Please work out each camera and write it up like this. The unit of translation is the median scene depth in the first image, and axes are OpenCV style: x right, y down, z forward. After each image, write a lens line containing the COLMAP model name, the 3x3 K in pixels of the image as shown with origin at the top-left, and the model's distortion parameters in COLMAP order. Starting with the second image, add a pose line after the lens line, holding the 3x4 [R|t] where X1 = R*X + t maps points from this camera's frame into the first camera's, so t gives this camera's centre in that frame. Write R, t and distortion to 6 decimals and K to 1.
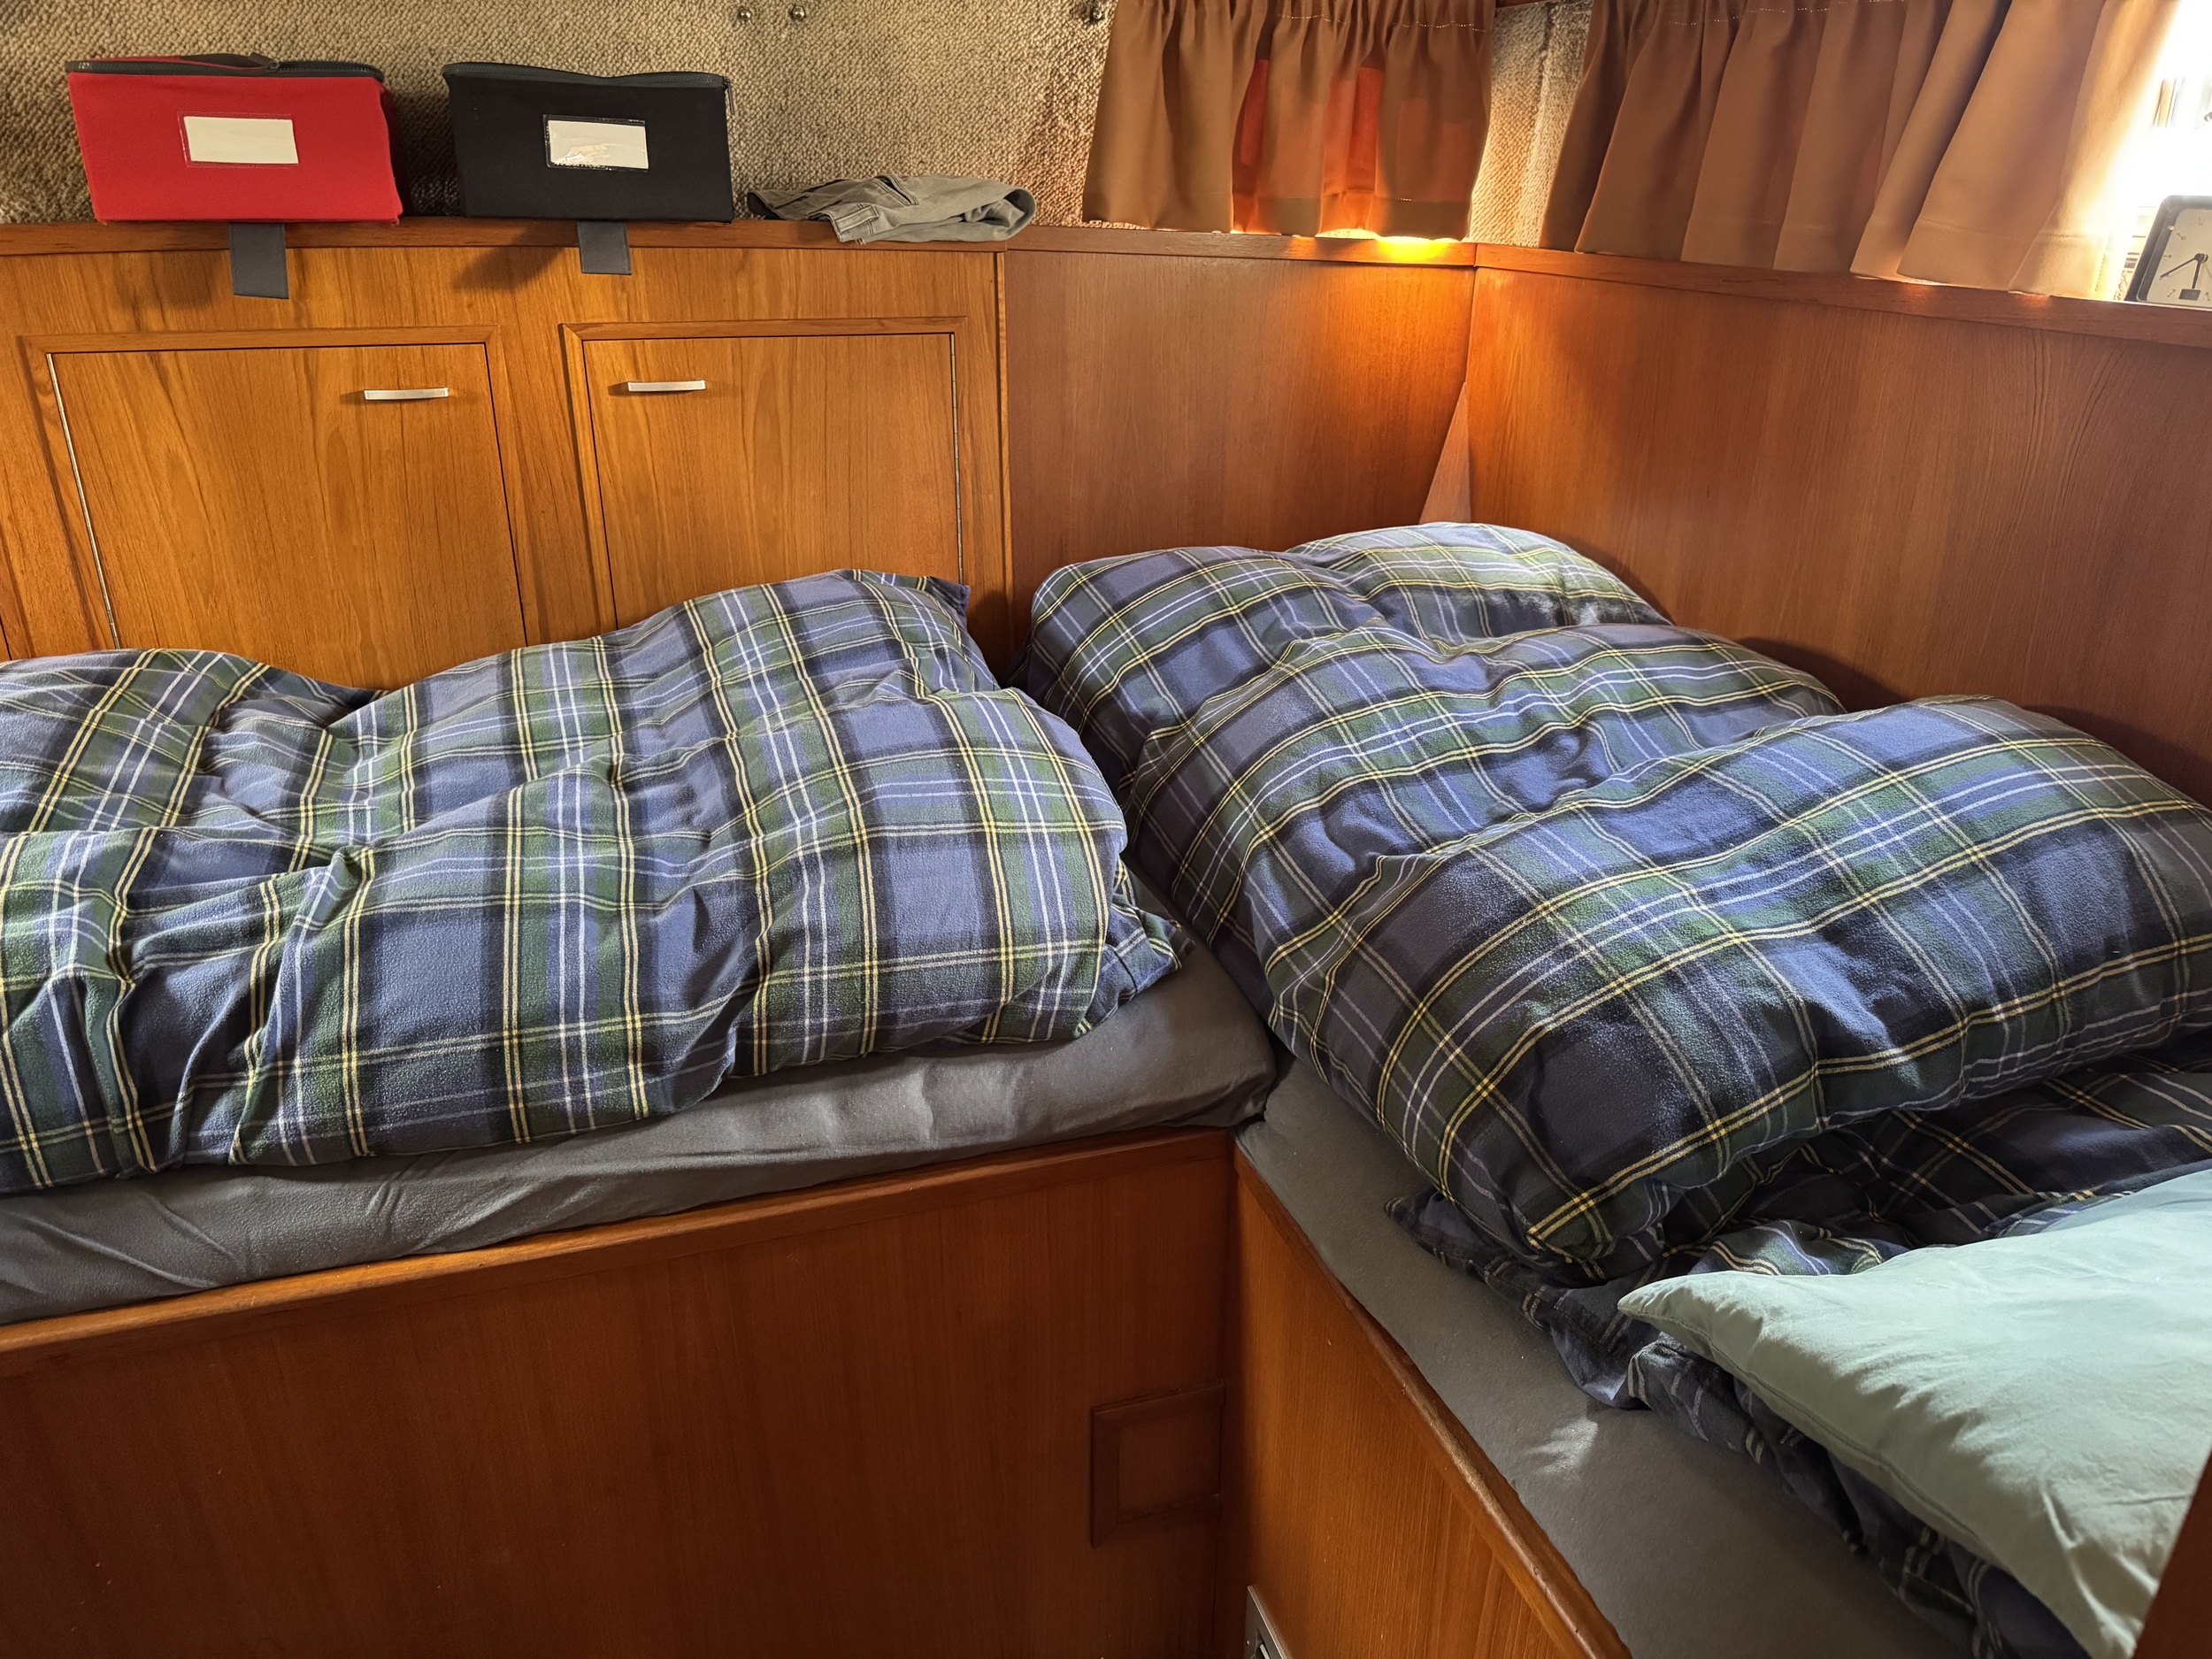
lens RADIAL K [[1557.2, 0, 1099.2], [0, 1557.2, 824.5], [0, 0, 1]] dist [0.059786, -0.076948]
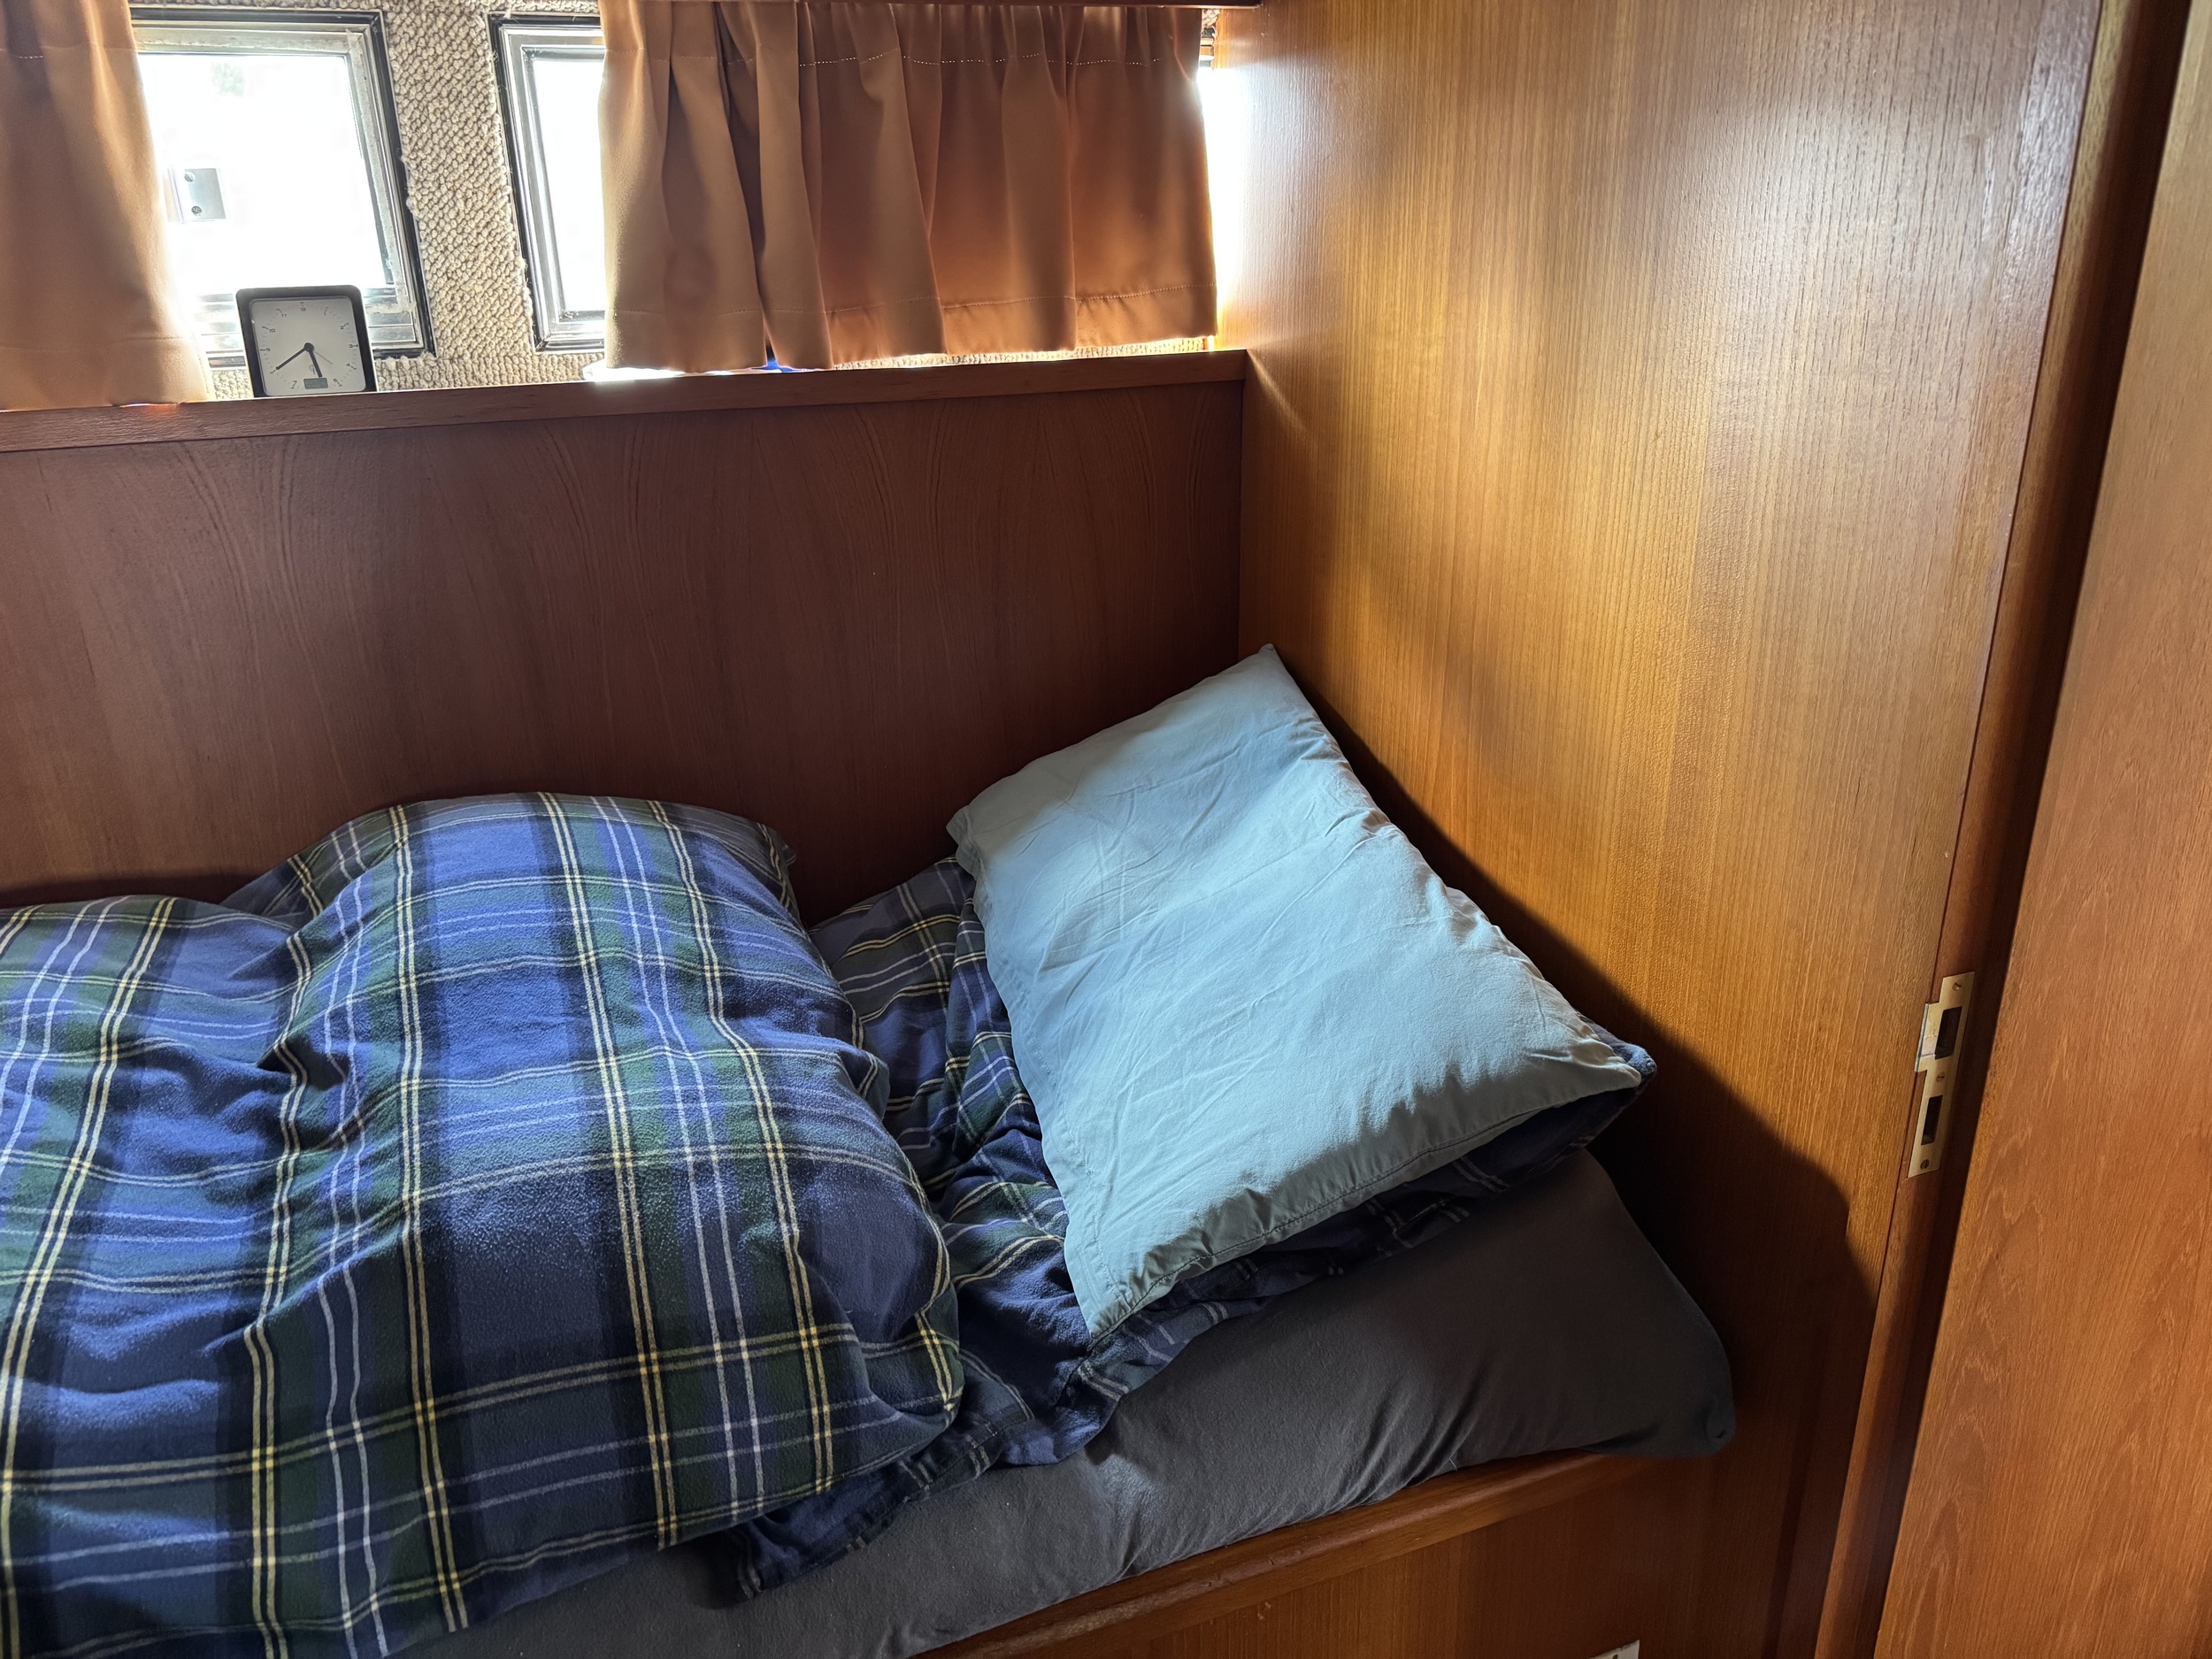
lens RADIAL K [[1557.2, 0, 1104.8], [0, 1557.2, 826.3], [0, 0, 1]] dist [0.059786, -0.076948]
pose [[-0.065739, -0.341658, 0.937522, -0.430704], [0.409494, 0.847555, 0.337586, -0.265638], [-0.909941, 0.406103, 0.084190, 0.660137]]
